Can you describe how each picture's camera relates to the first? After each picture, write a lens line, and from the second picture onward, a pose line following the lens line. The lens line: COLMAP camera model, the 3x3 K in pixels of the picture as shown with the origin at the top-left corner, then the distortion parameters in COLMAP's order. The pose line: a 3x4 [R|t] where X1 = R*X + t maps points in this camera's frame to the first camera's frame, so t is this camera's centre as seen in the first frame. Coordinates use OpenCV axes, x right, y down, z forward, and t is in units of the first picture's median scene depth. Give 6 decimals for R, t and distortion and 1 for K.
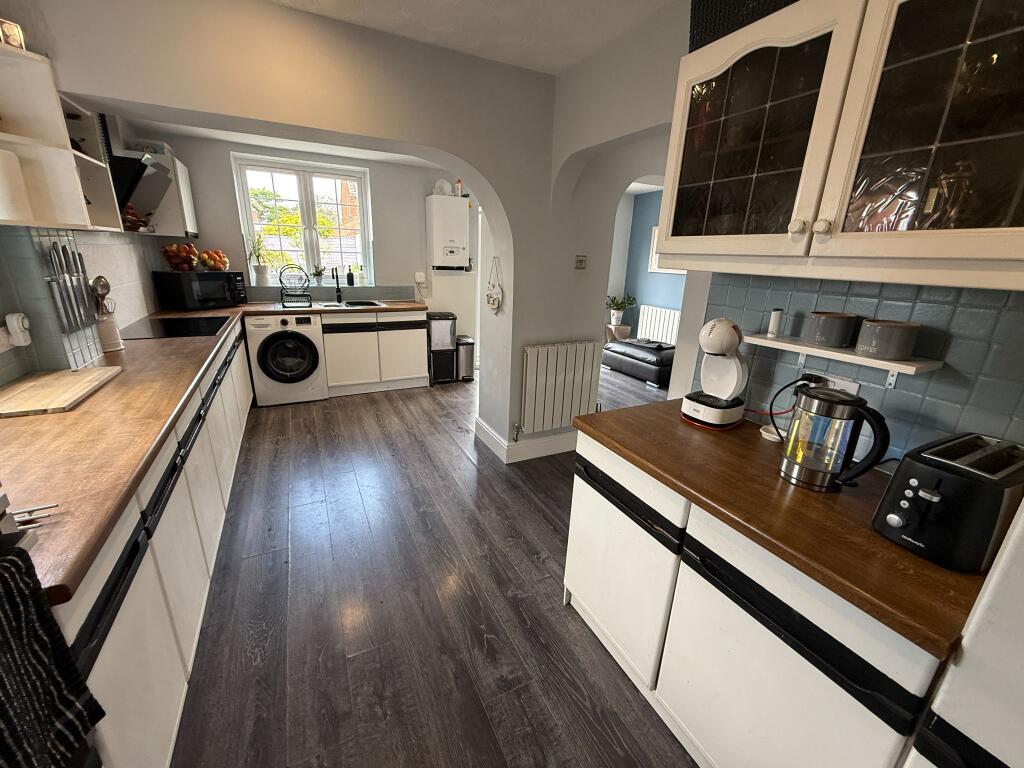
lens RADIAL K [[414.8, 0, 512.0], [0, 414.8, 384.0], [0, 0, 1]] dist [-0.000007, 0.000331]
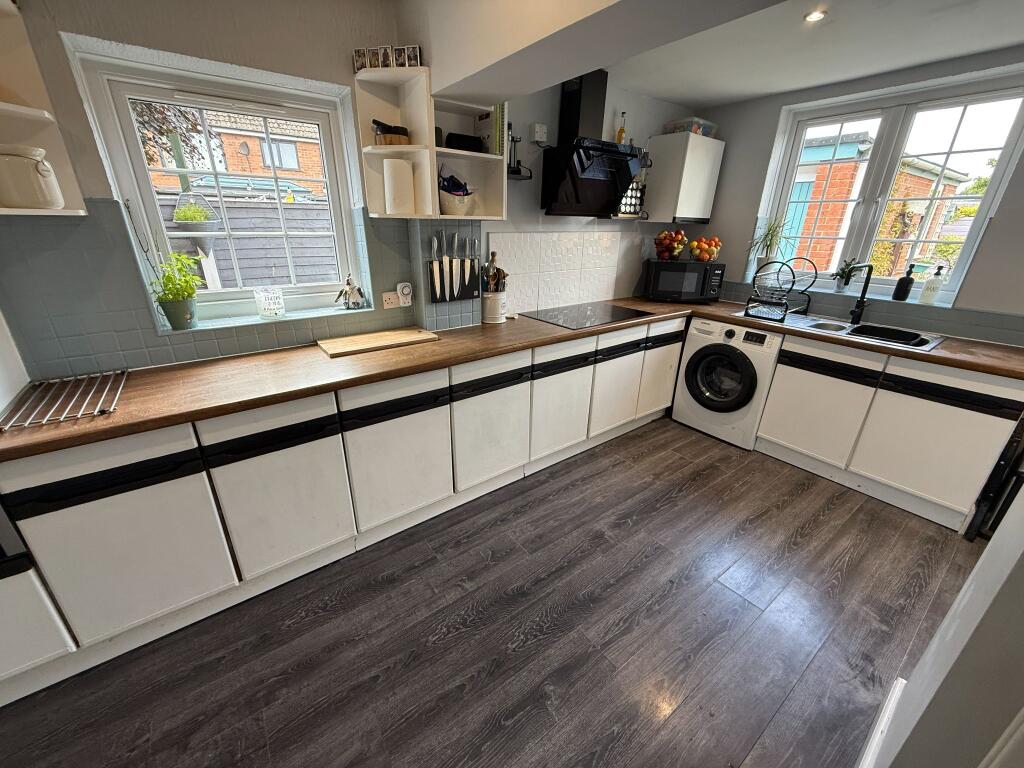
lens RADIAL K [[403.8, 0, 512.0], [0, 403.8, 384.0], [0, 0, 1]] dist [0.001421, 0.000182]
pose [[0.164898, 0.334340, -0.927915, 0.097947], [-0.303567, 0.912329, 0.274778, -0.144571], [0.938432, 0.236374, 0.251936, 0.454562]]
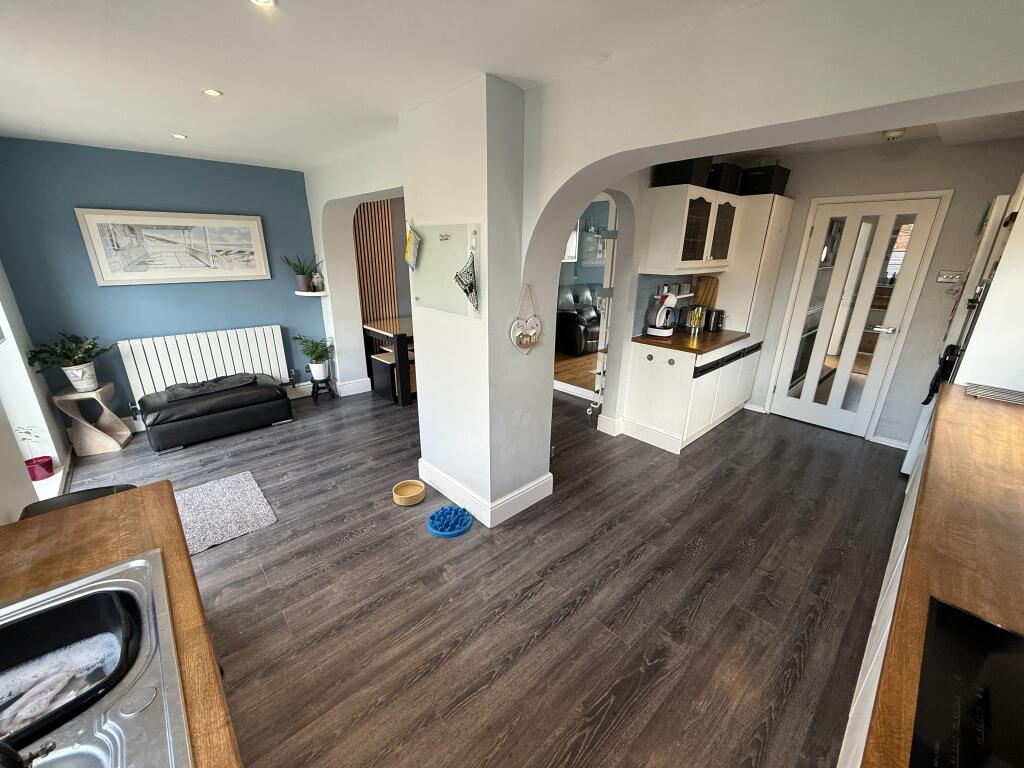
lens RADIAL K [[403.8, 0, 512.0], [0, 403.8, 384.0], [0, 0, 1]] dist [0.001421, 0.000182]
pose [[-0.268554, -0.342777, 0.900213, -0.584308], [0.270228, 0.870207, 0.411967, -0.342970], [-0.924584, 0.353898, -0.141070, 0.886727]]
